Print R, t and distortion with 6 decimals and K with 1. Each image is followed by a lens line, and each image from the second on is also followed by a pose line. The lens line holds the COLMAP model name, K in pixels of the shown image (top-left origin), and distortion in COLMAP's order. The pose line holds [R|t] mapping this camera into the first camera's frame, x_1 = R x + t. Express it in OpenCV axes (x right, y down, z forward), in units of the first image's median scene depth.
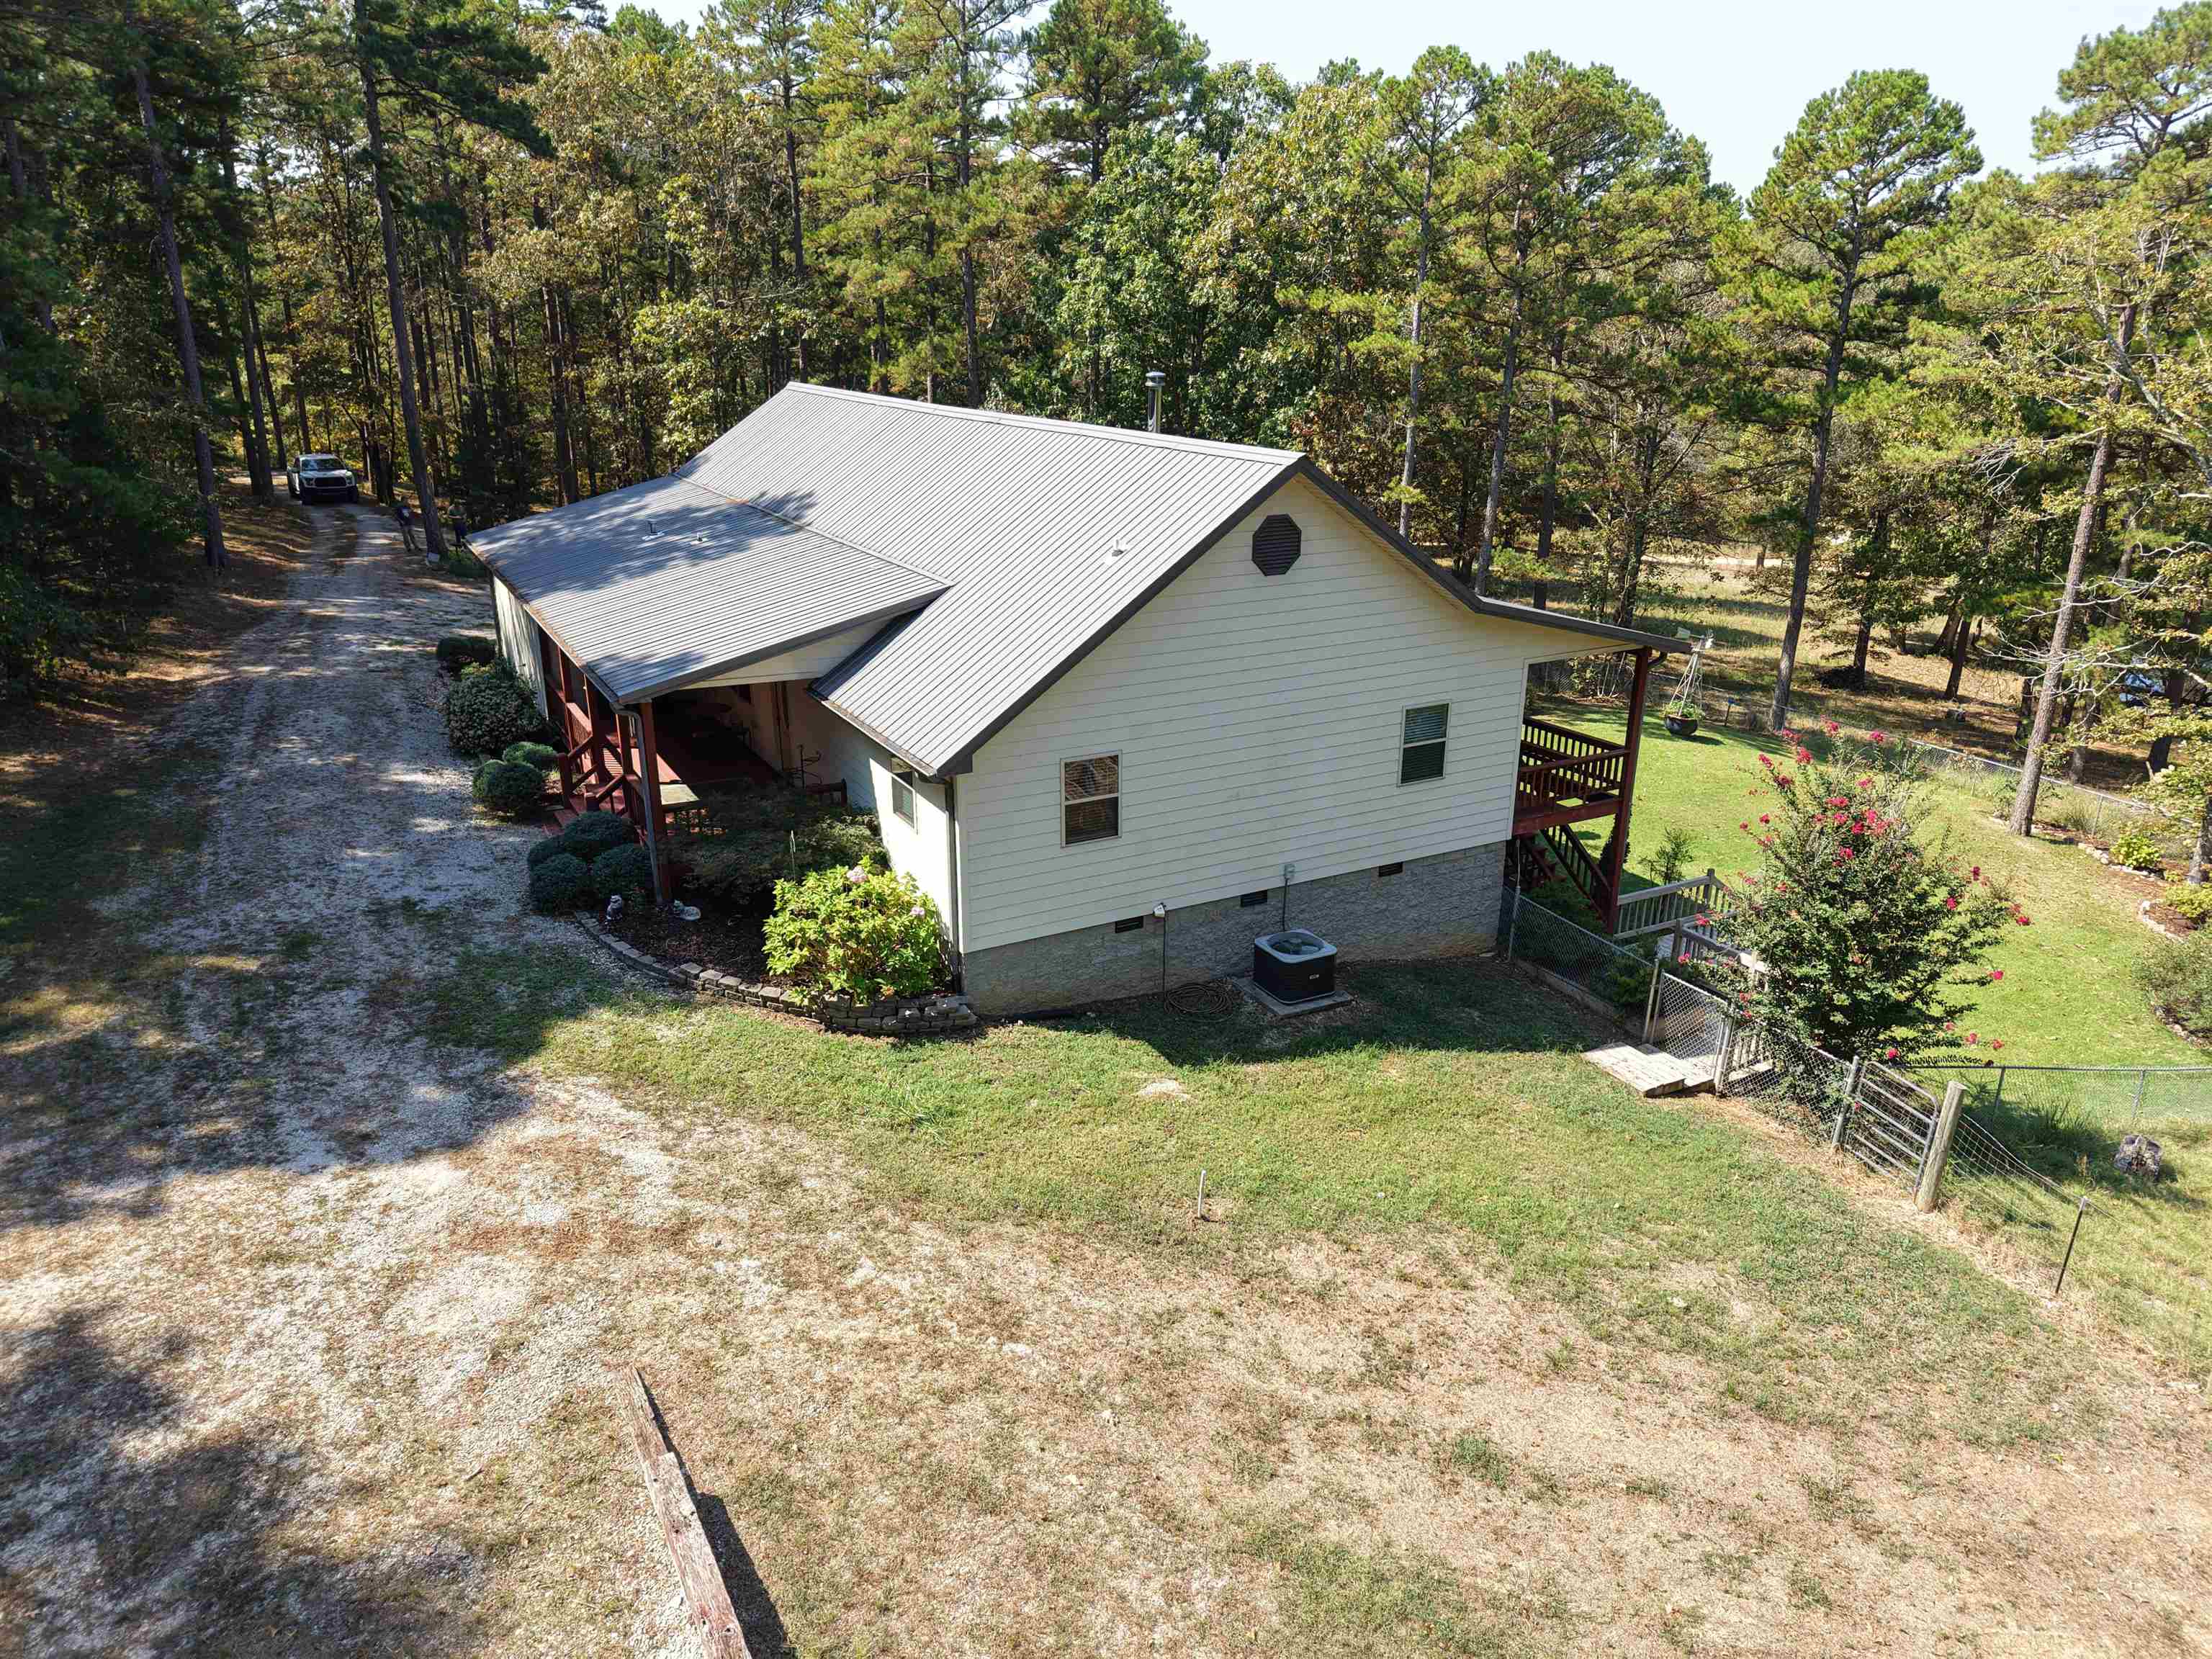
lens RADIAL K [[1472.0, 0, 1108.6], [0, 1472.0, 832.1], [0, 0, 1]] dist [0.001870, -0.004409]
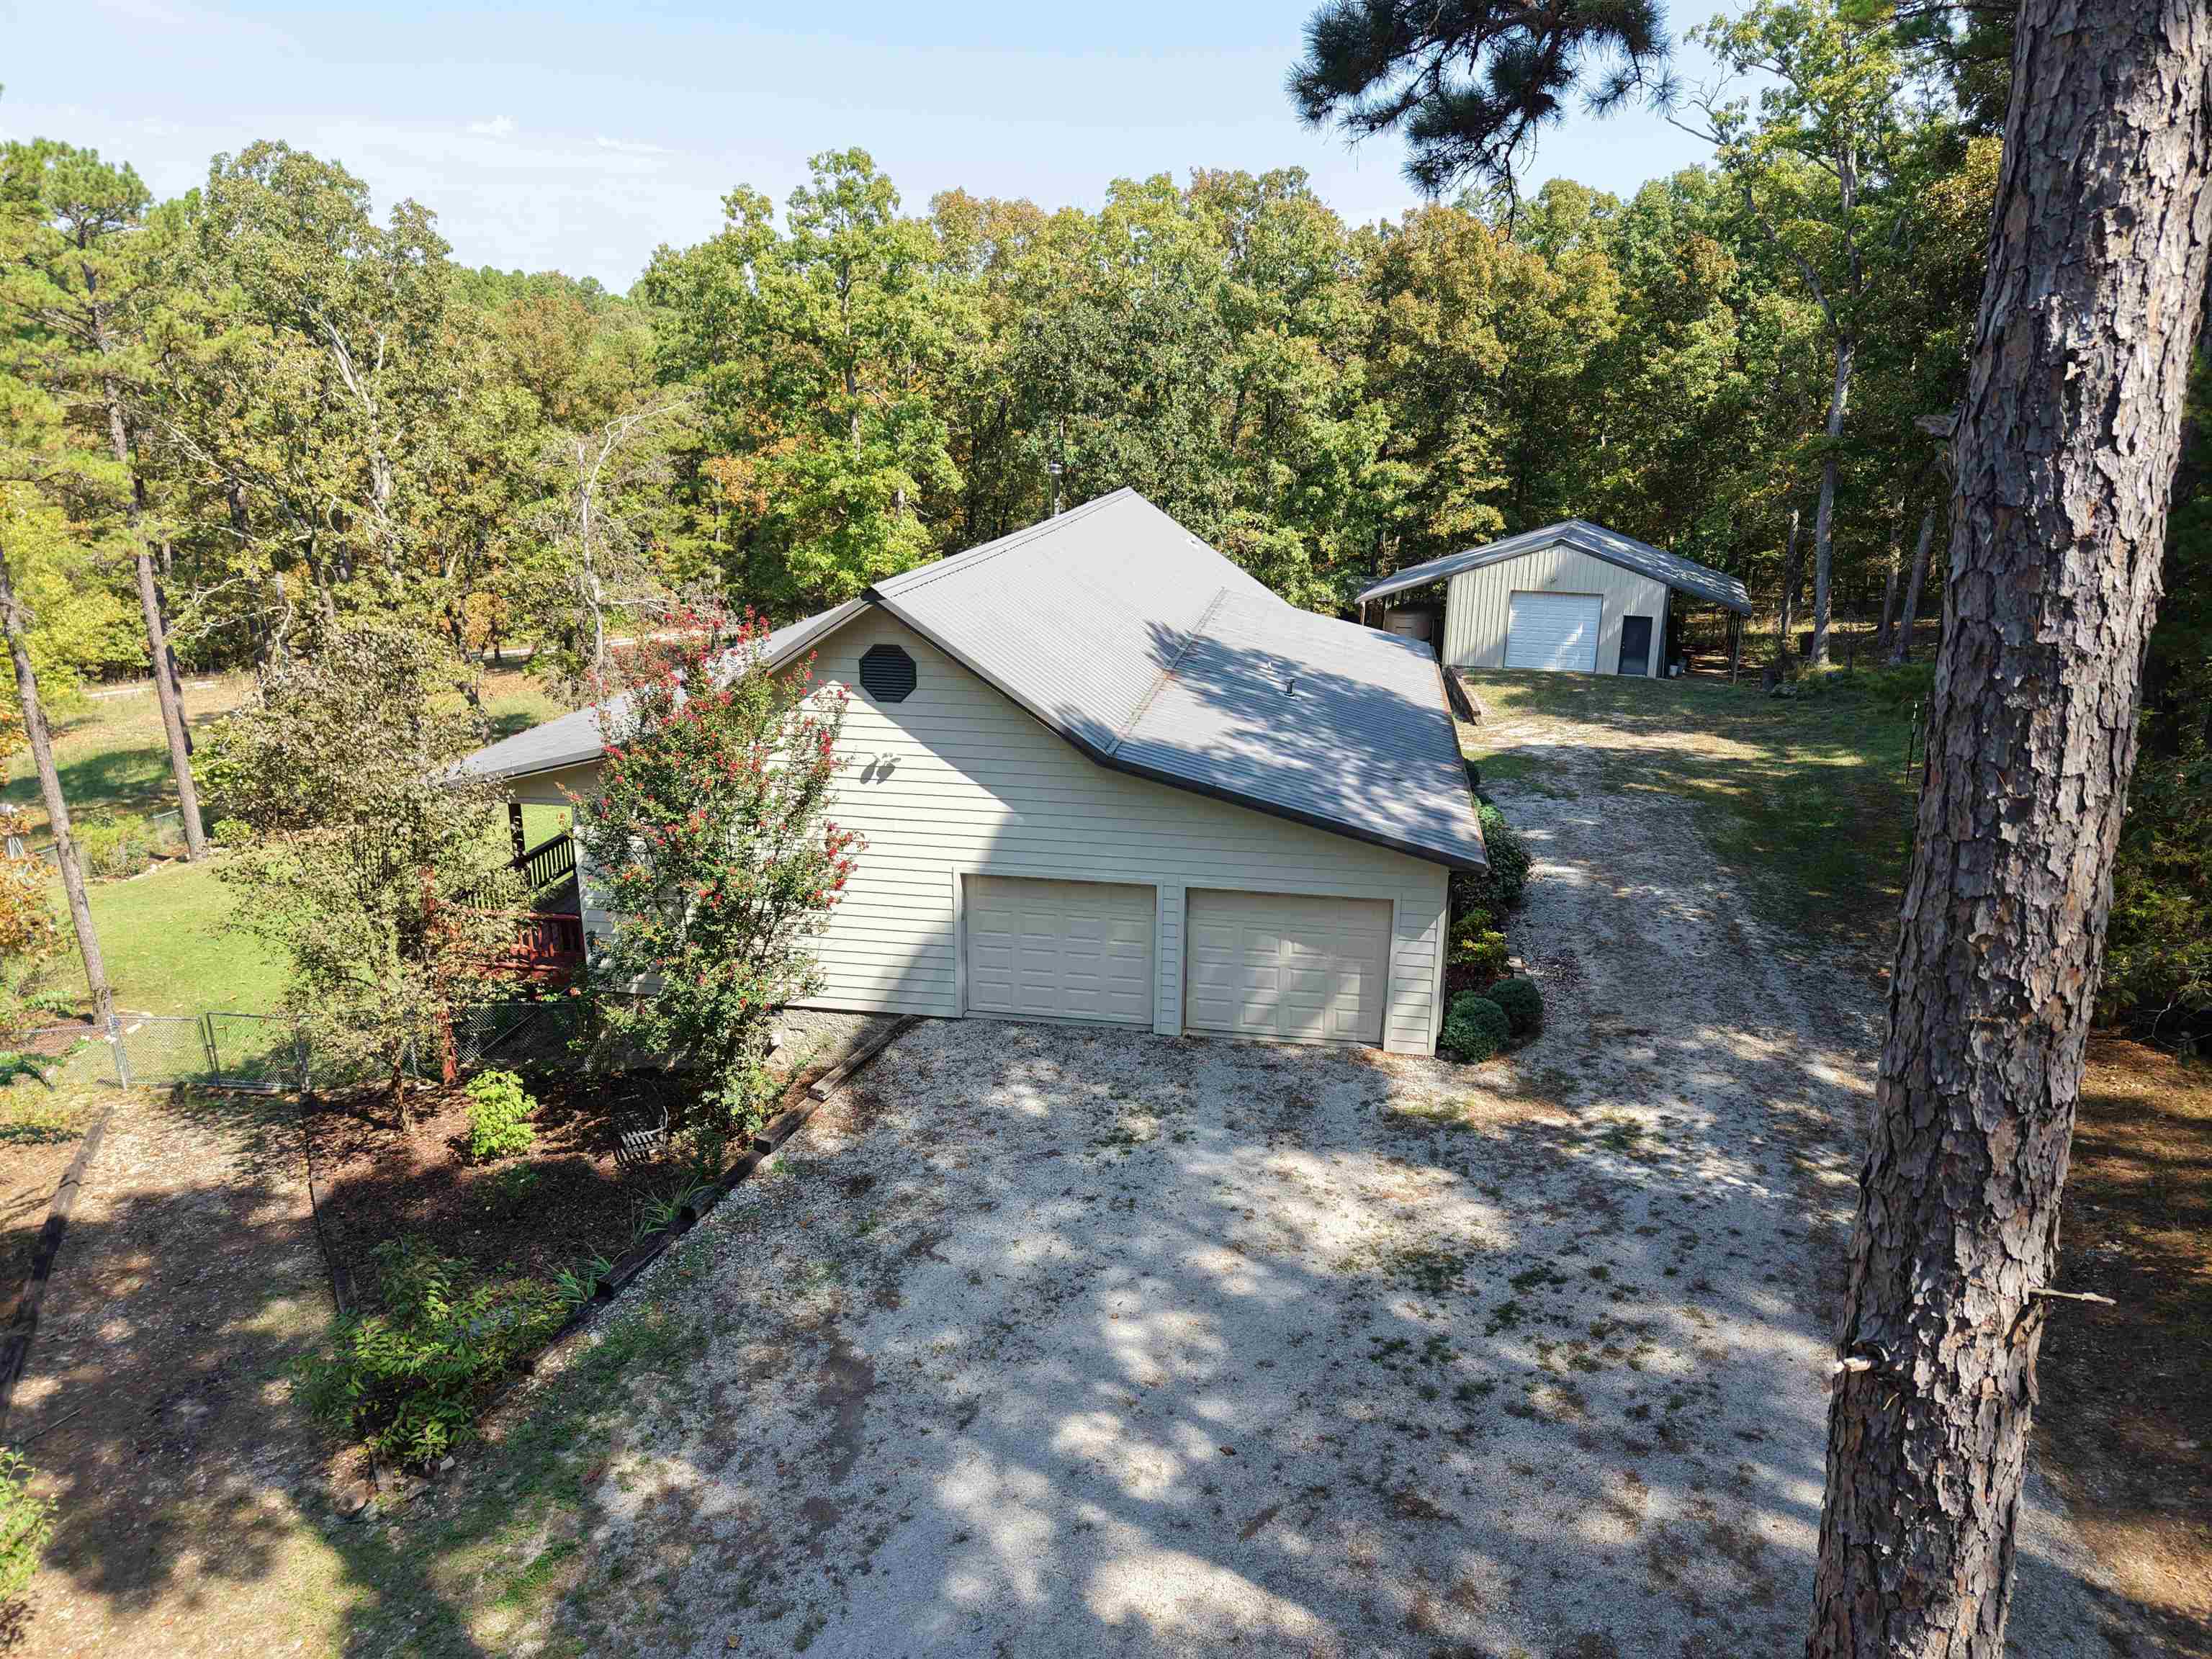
lens RADIAL K [[1472.0, 0, 1108.2], [0, 1472.0, 832.2], [0, 0, 1]] dist [0.001870, -0.004409]
pose [[-0.785758, -0.200791, 0.585036, -0.830393], [0.188342, 0.823258, 0.535513, -0.686553], [-0.589161, 0.530971, -0.609064, 1.818717]]
